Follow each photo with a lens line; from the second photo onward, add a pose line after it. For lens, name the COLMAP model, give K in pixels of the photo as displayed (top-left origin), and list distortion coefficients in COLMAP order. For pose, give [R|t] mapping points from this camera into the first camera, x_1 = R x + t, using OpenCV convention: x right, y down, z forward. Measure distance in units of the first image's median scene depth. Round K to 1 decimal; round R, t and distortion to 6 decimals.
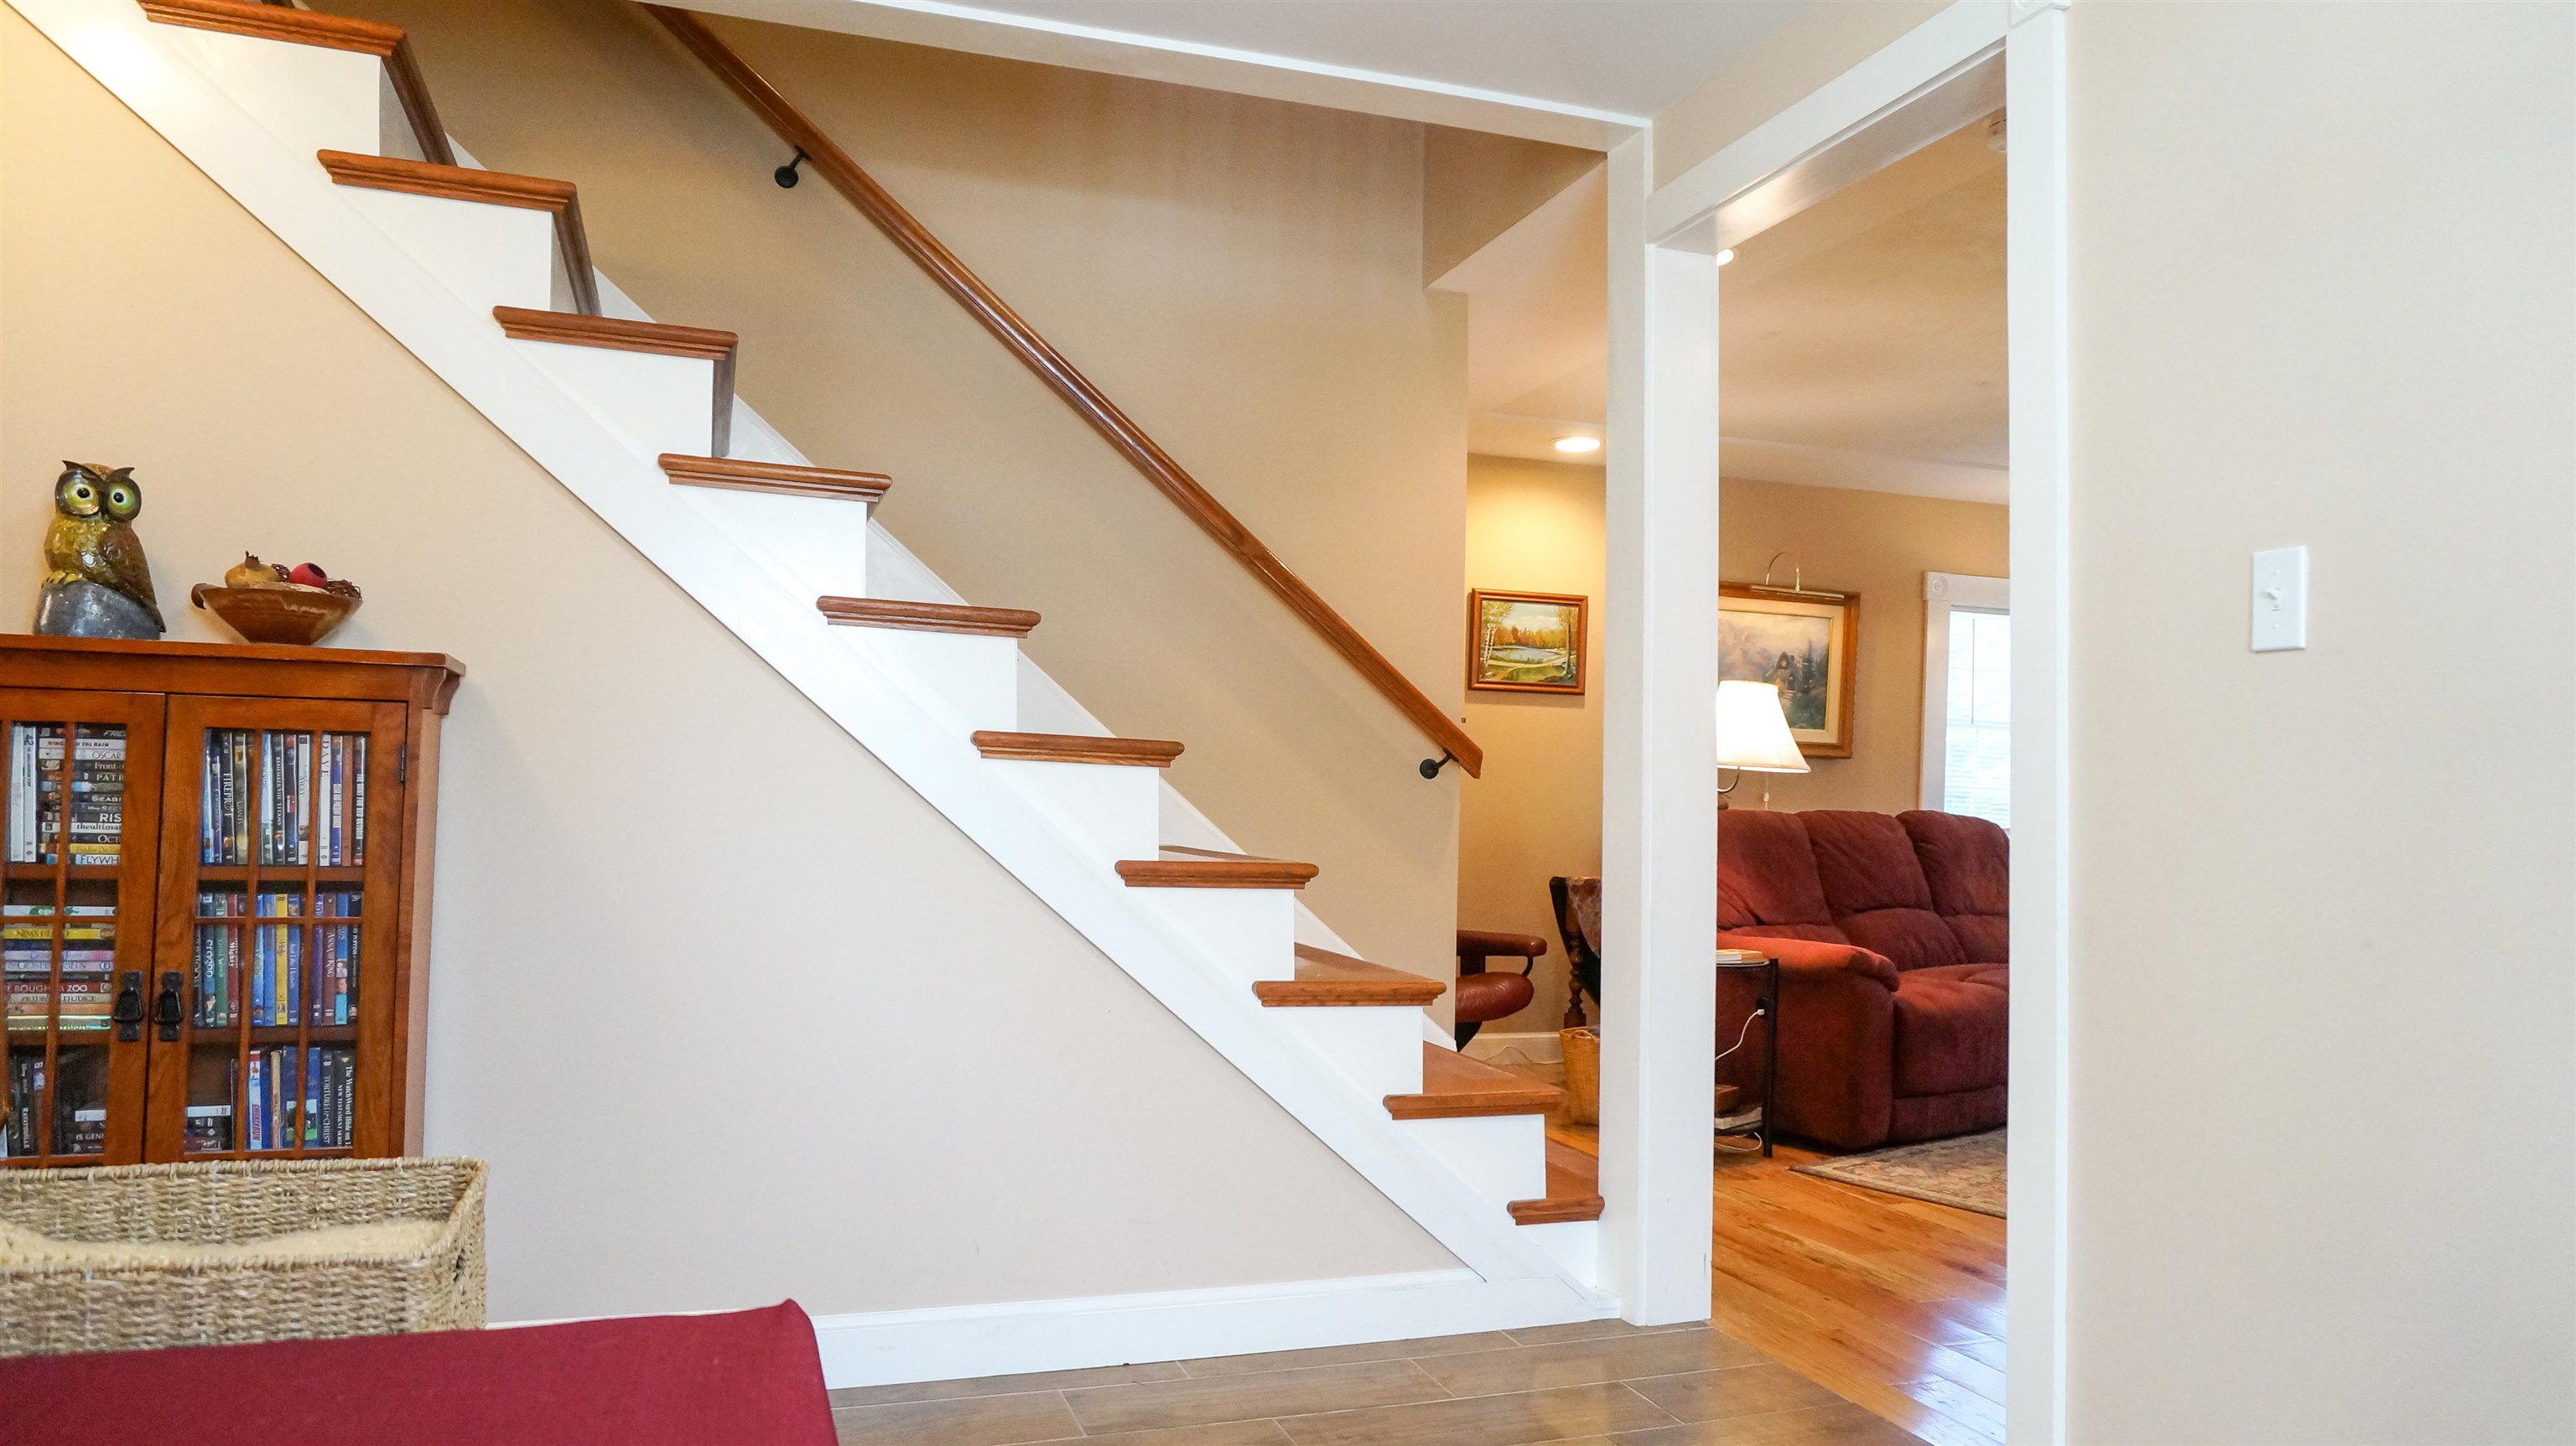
lens RADIAL K [[1723.8, 0, 1303.7], [0, 1723.8, 726.5], [0, 0, 1]] dist [-0.041724, 0.029125]
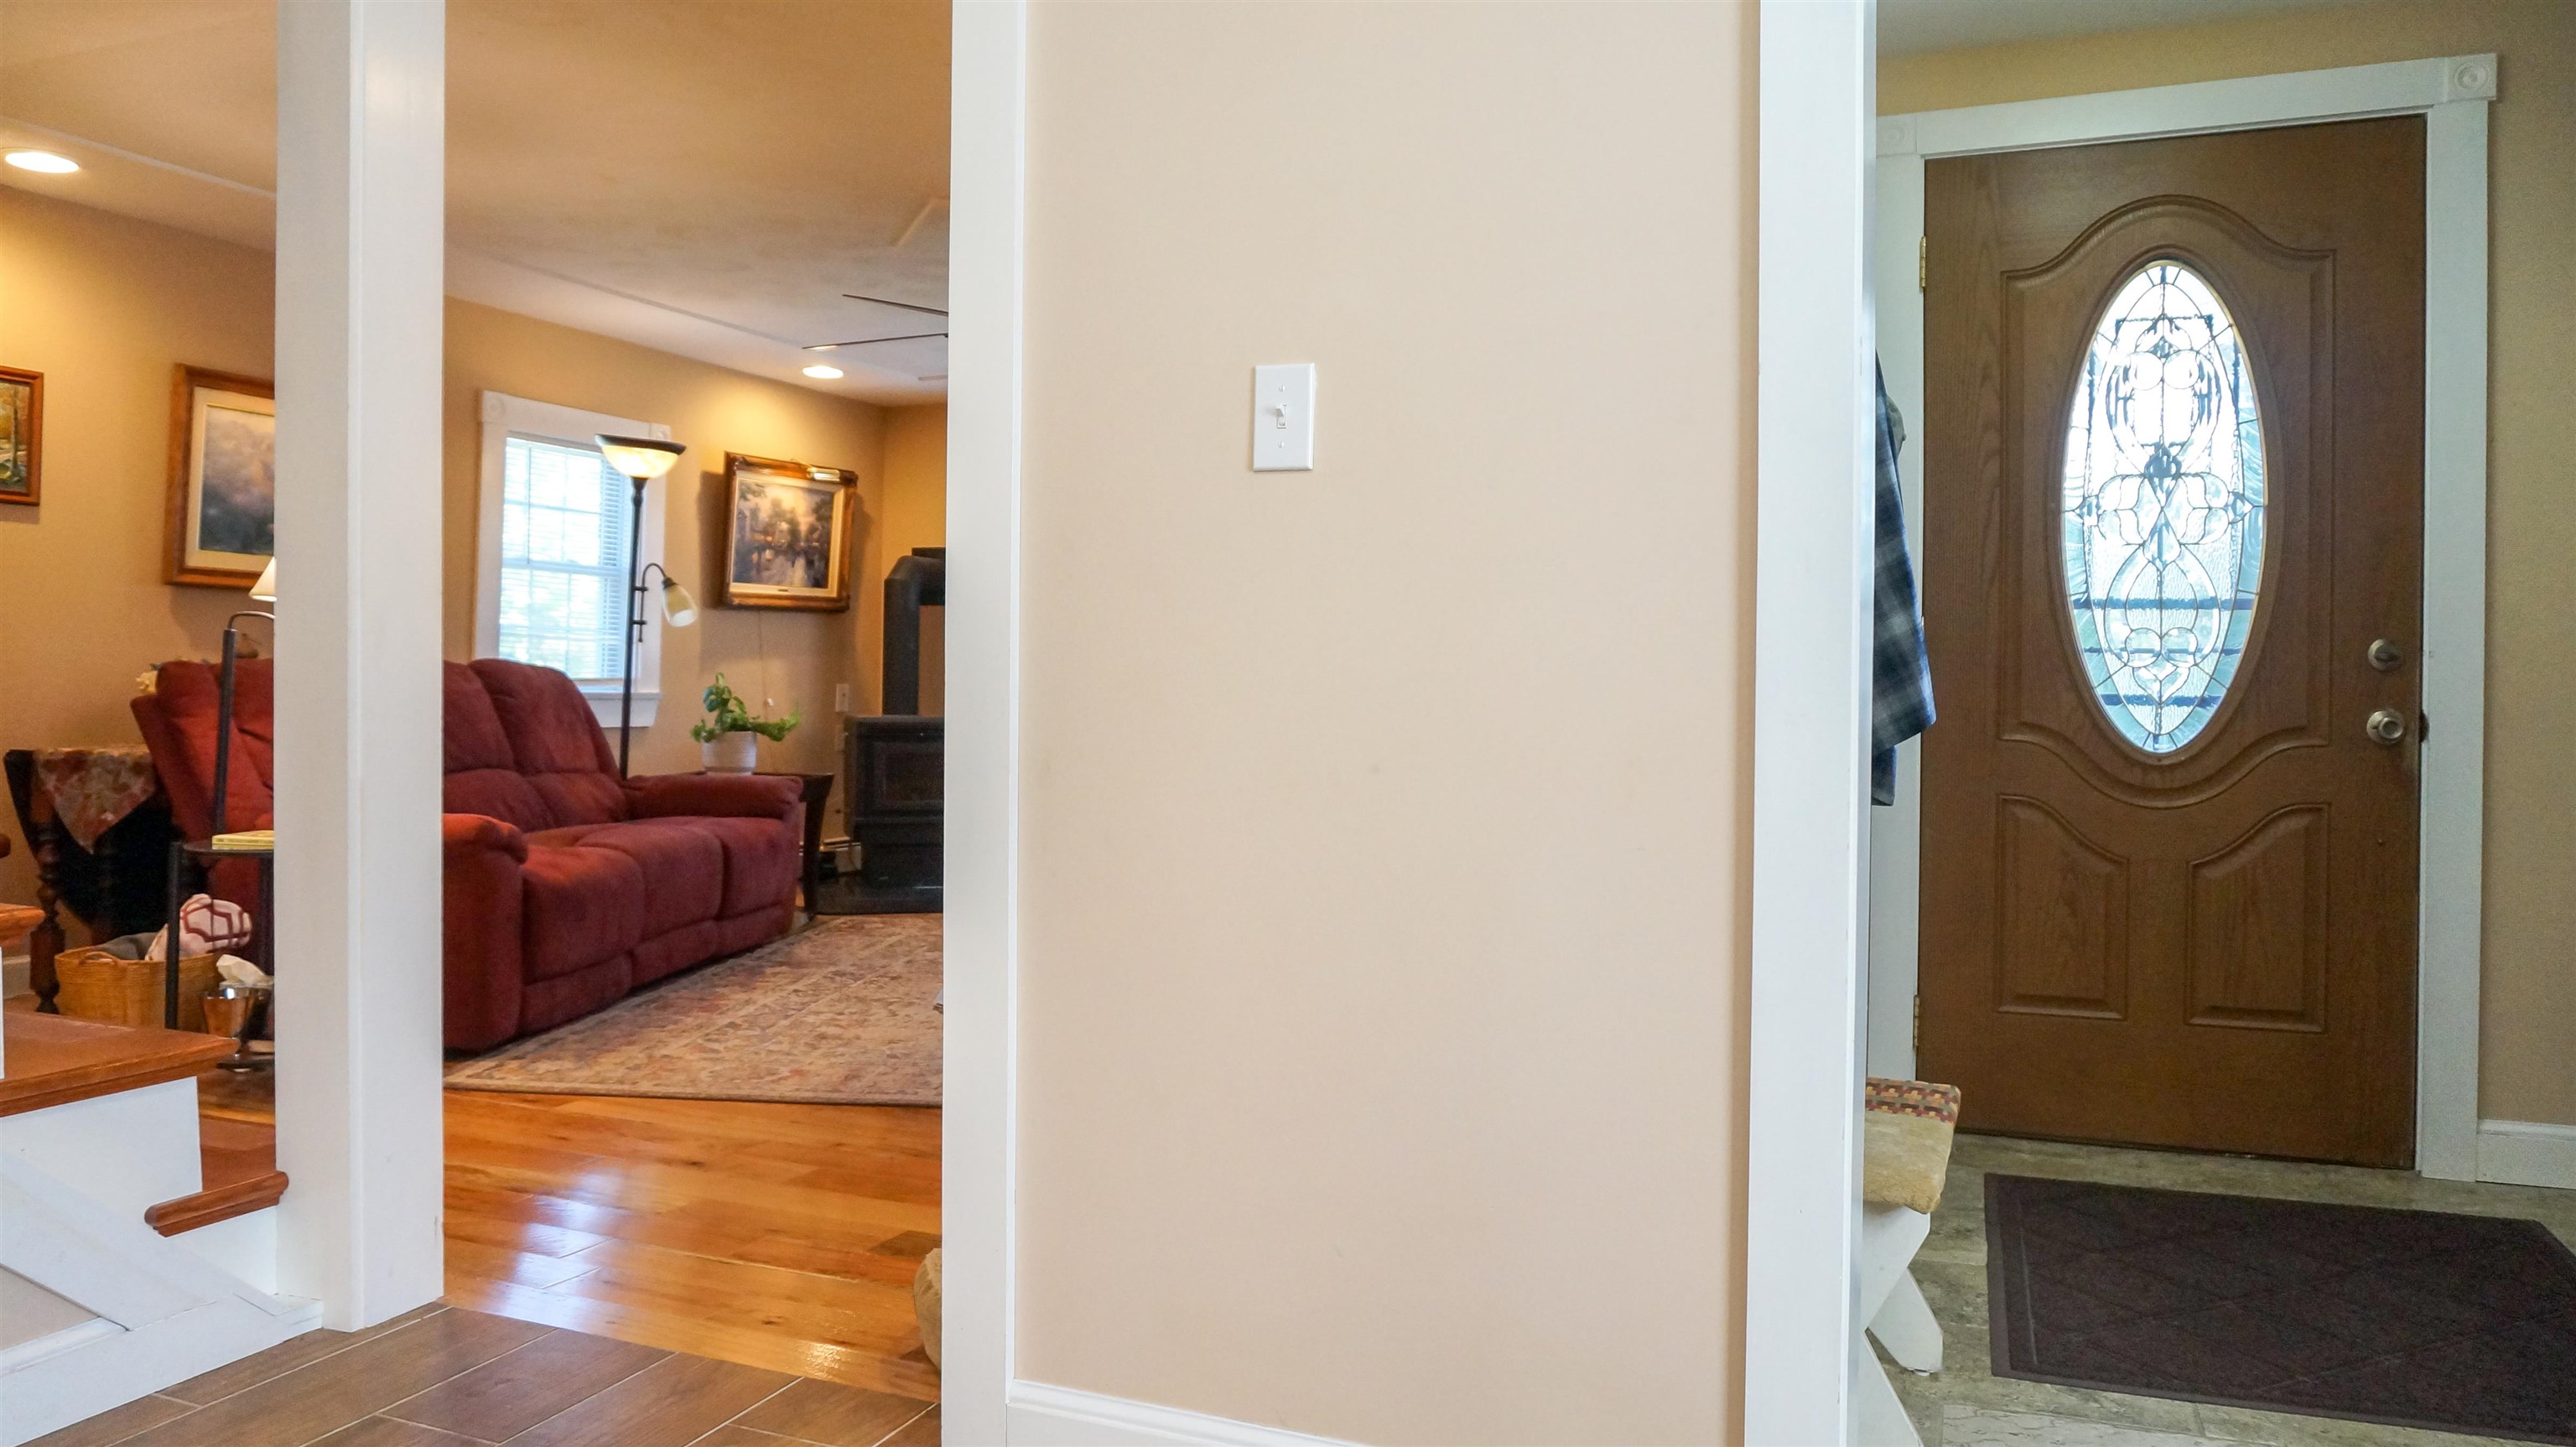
lens RADIAL K [[1751.9, 0, 1286.5], [0, 1751.9, 697.9], [0, 0, 1]] dist [-0.035906, 0.003796]
pose [[0.651331, -0.020120, 0.758527, -0.059666], [-0.030284, 0.998163, 0.052480, 0.010534], [-0.758189, -0.057153, 0.649525, 0.116014]]
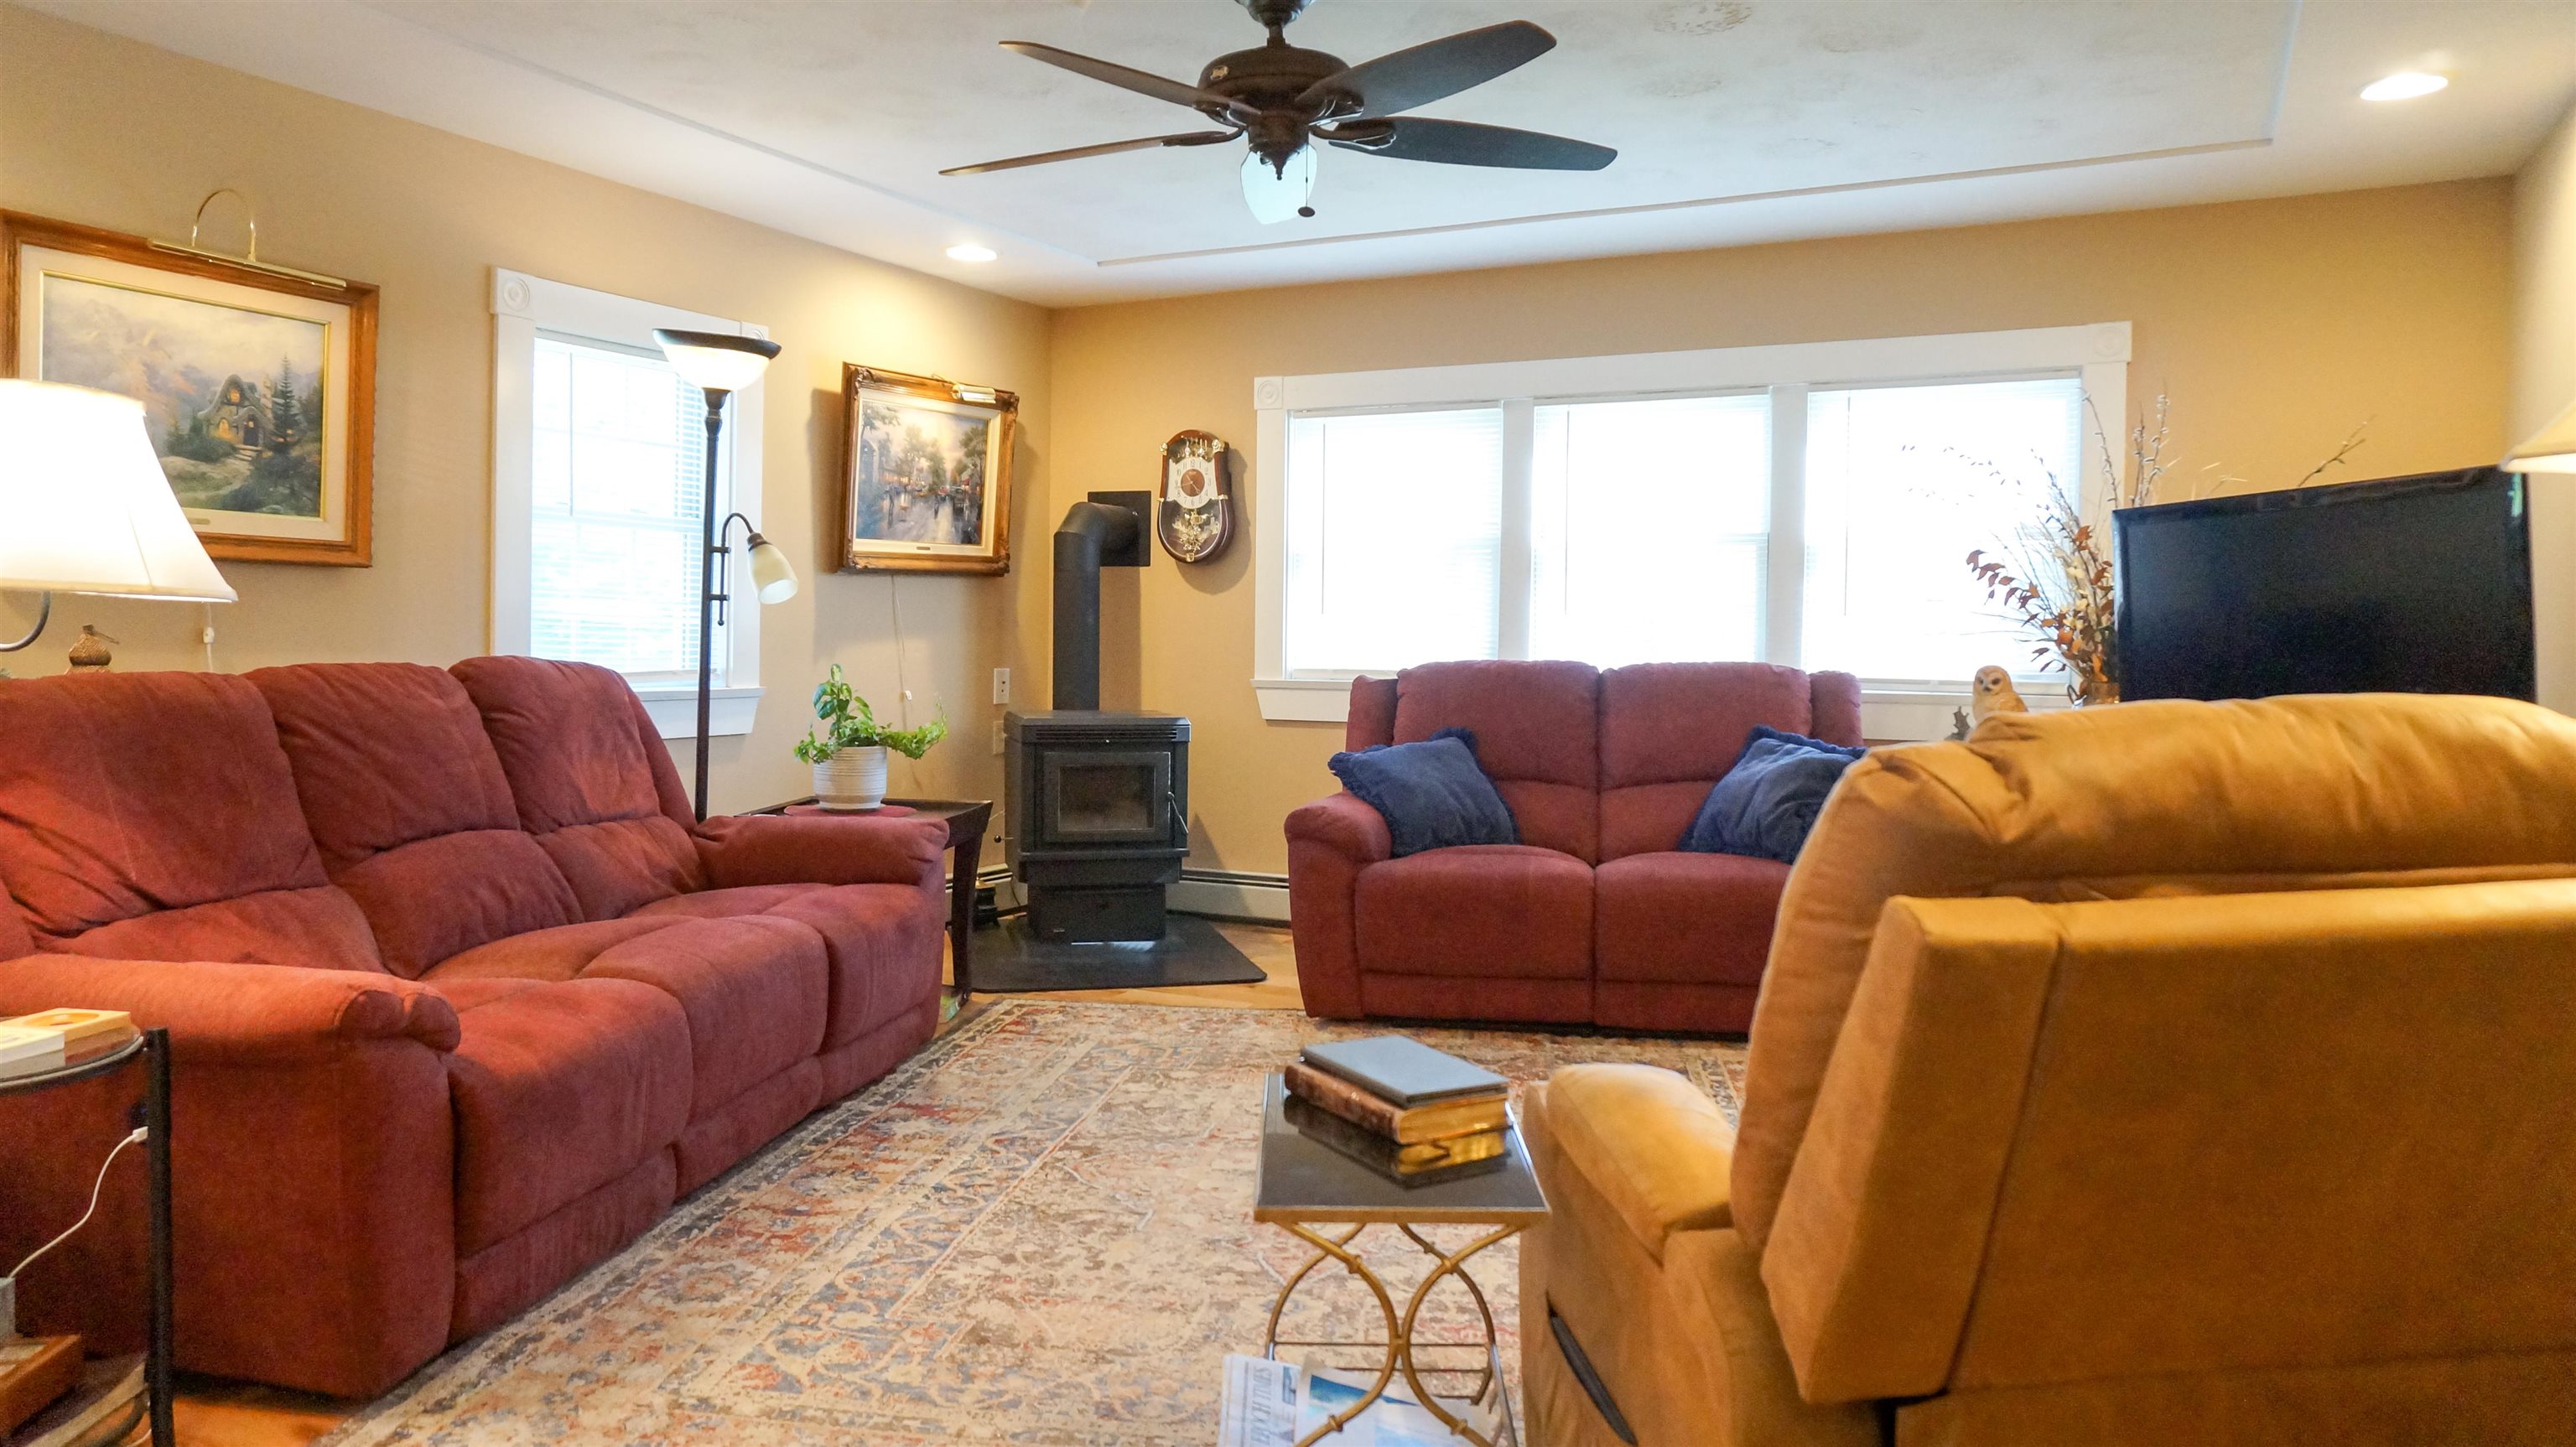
lens RADIAL K [[1723.9, 0, 1303.7], [0, 1723.9, 727.0], [0, 0, 1]] dist [-0.041724, 0.029125]
pose [[0.704523, -0.054605, 0.707578, 0.148438], [-0.025232, 0.994478, 0.101868, 0.006049], [-0.709233, -0.089622, 0.699254, 0.417008]]
